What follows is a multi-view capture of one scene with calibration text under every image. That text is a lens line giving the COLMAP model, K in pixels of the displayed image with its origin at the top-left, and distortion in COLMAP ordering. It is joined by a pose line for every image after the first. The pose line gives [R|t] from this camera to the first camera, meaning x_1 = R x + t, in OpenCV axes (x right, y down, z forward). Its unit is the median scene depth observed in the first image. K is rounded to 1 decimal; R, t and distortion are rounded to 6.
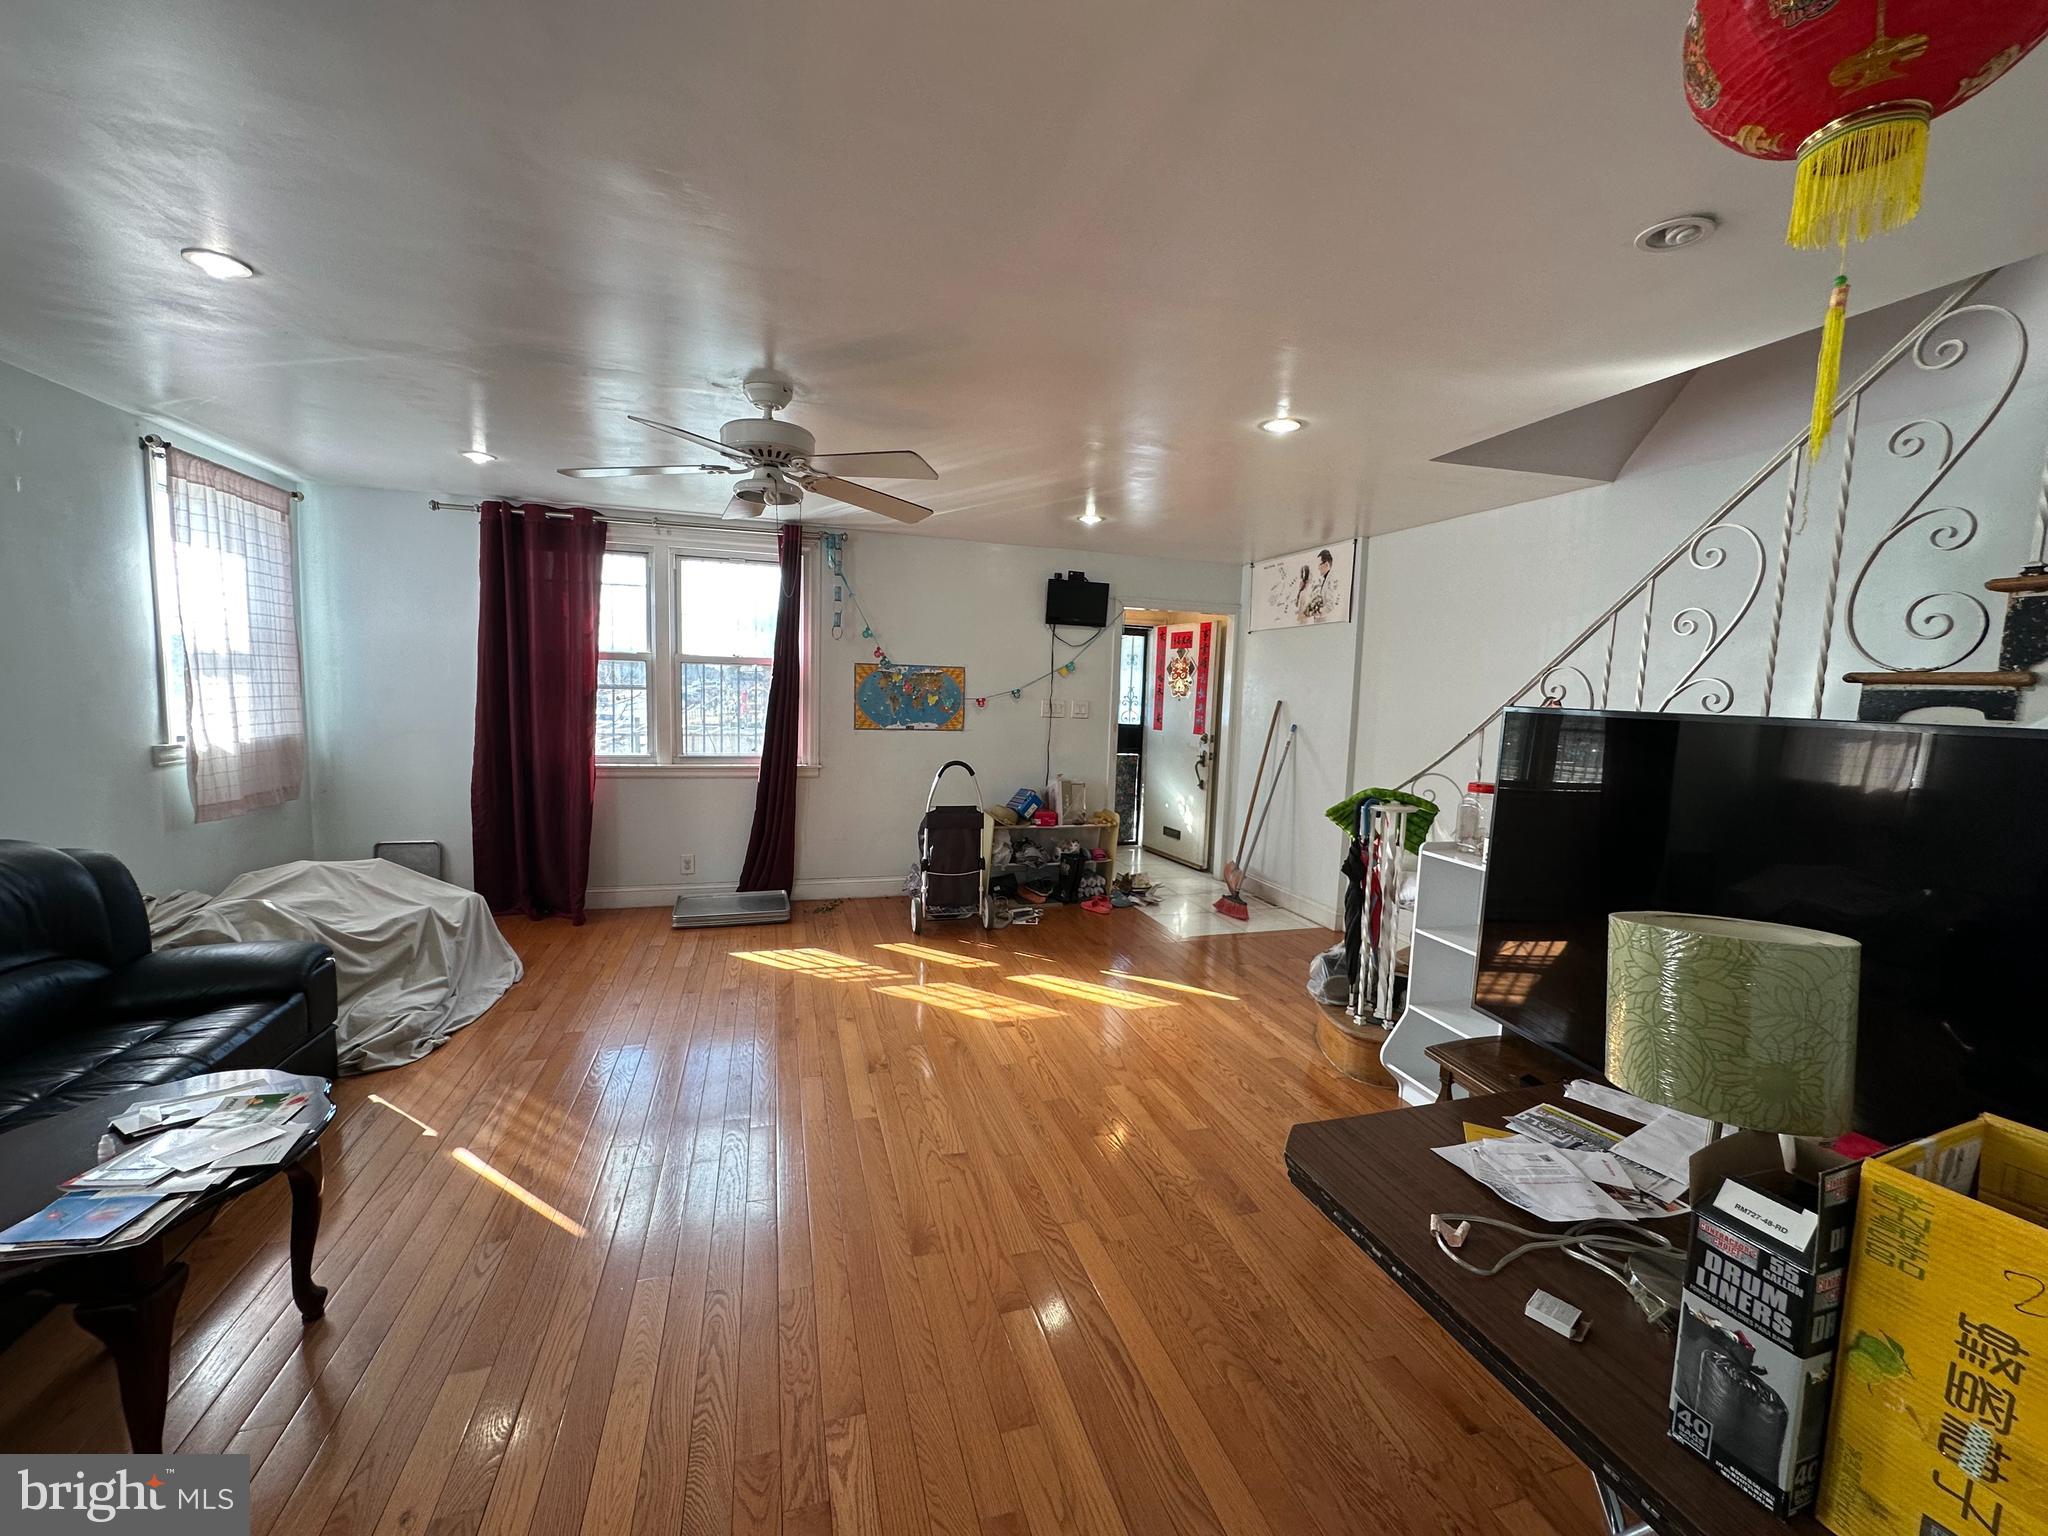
lens RADIAL K [[816.6, 0, 1025.4], [0, 816.6, 767.4], [0, 0, 1]] dist [-0.001993, 0.000522]
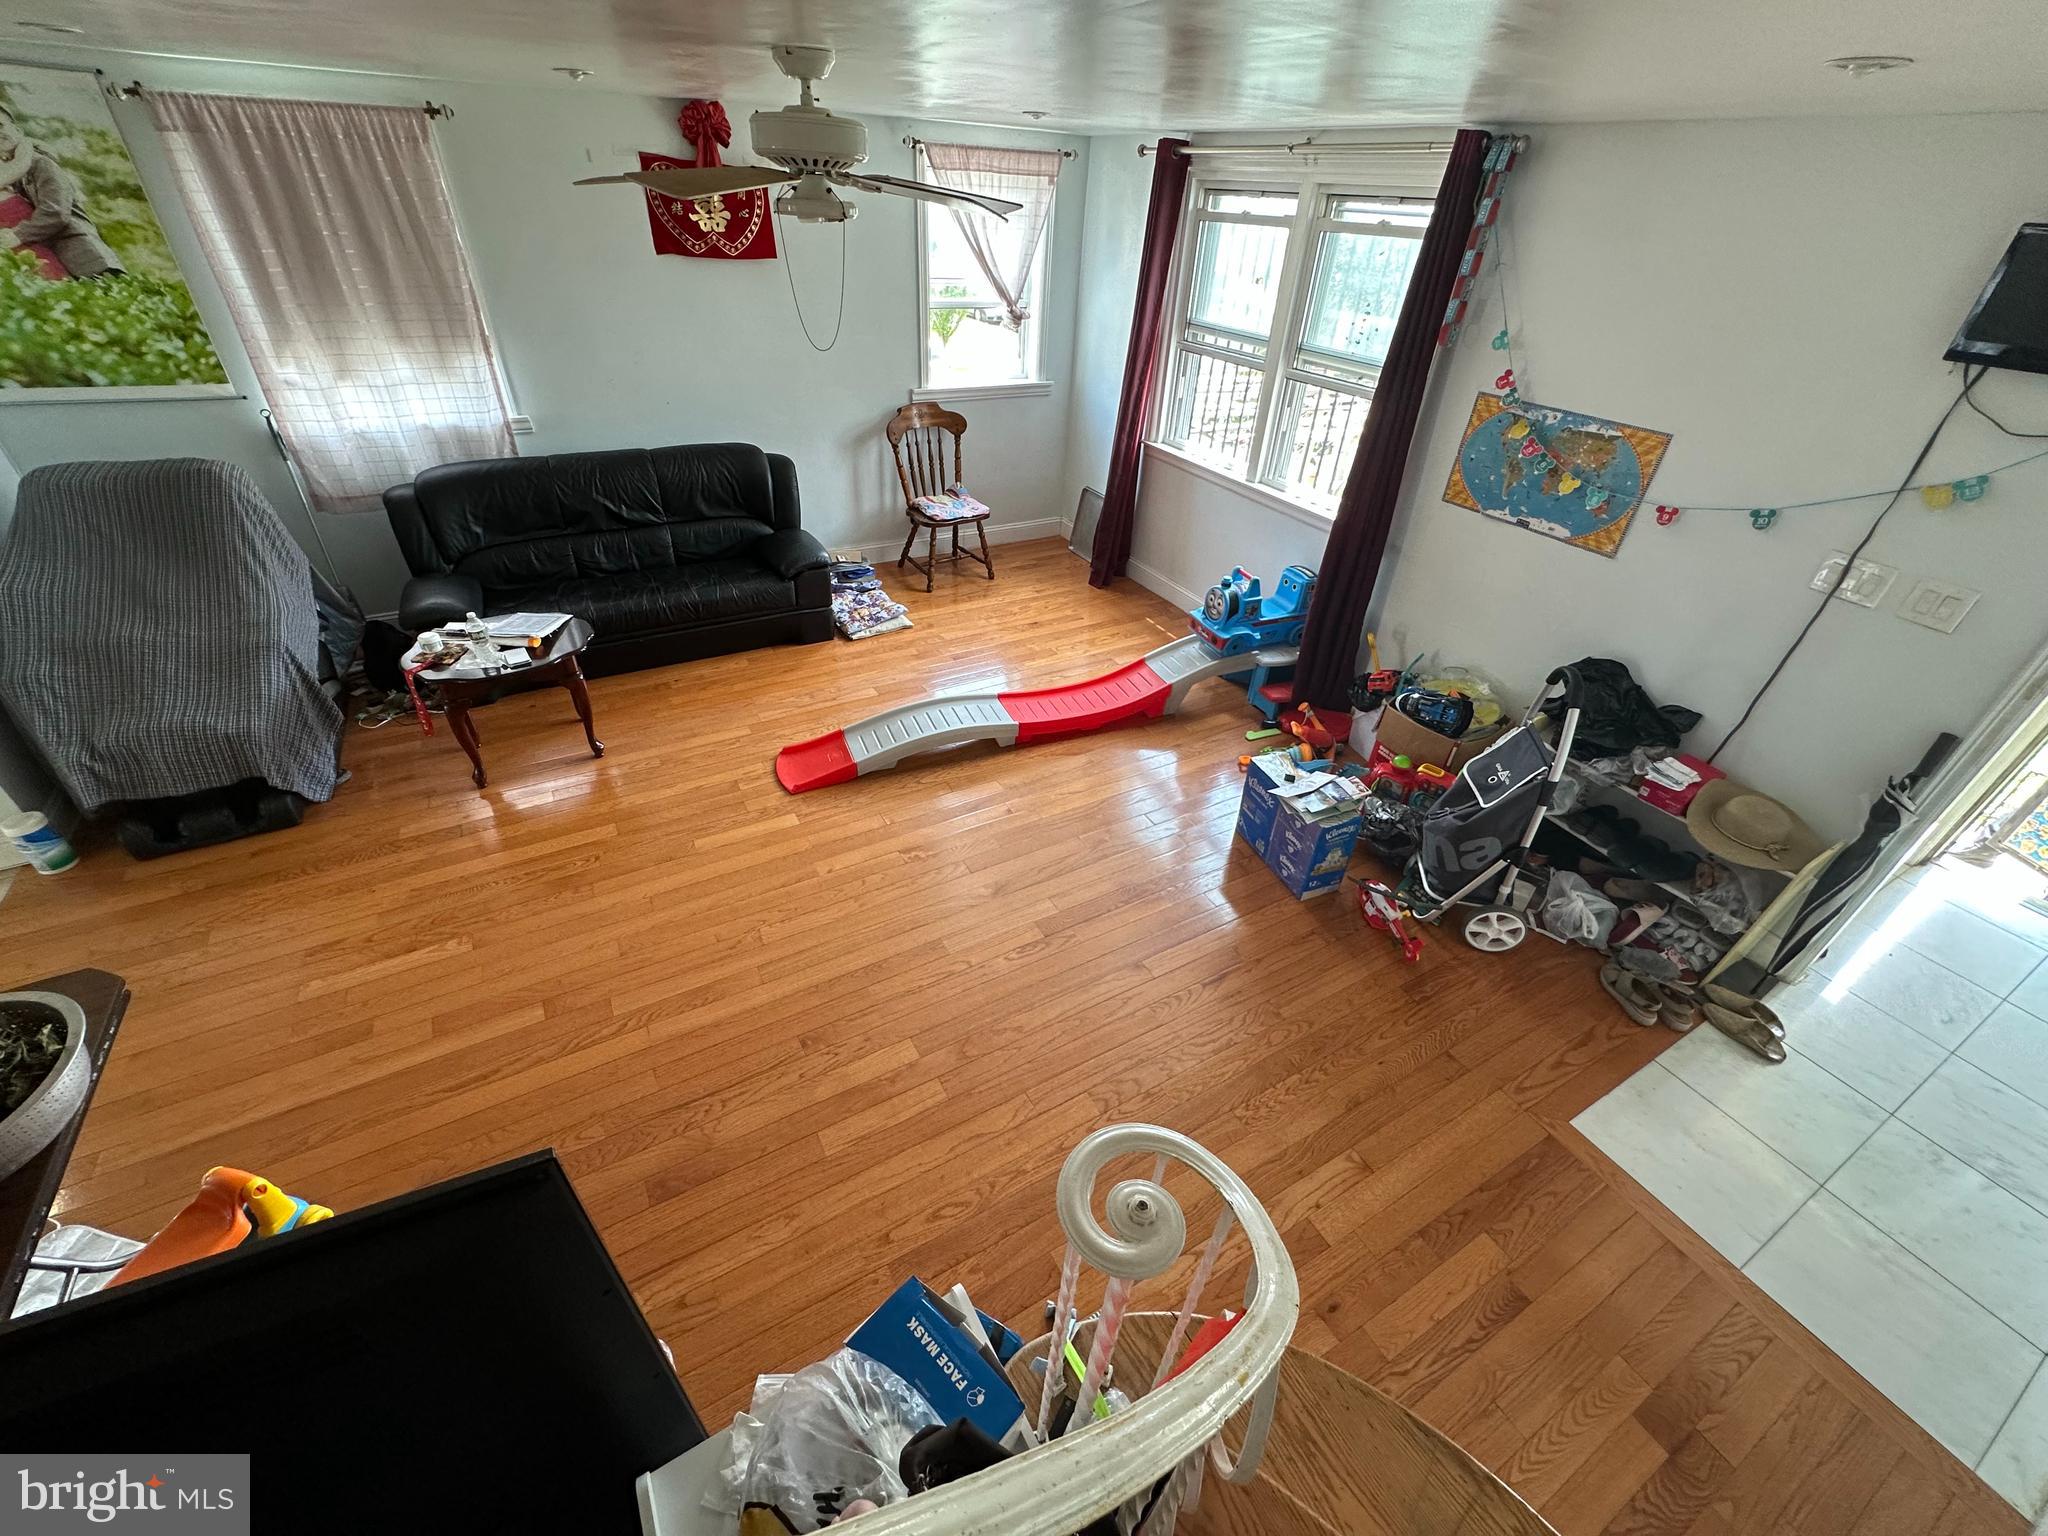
lens RADIAL K [[816.6, 0, 1025.4], [0, 816.6, 767.4], [0, 0, 1]] dist [-0.001993, 0.000522]
pose [[0.224063, 0.535242, -0.814439, 0.352886], [-0.164283, 0.844472, 0.509783, -0.141411], [0.960628, 0.019575, 0.277146, 0.493927]]
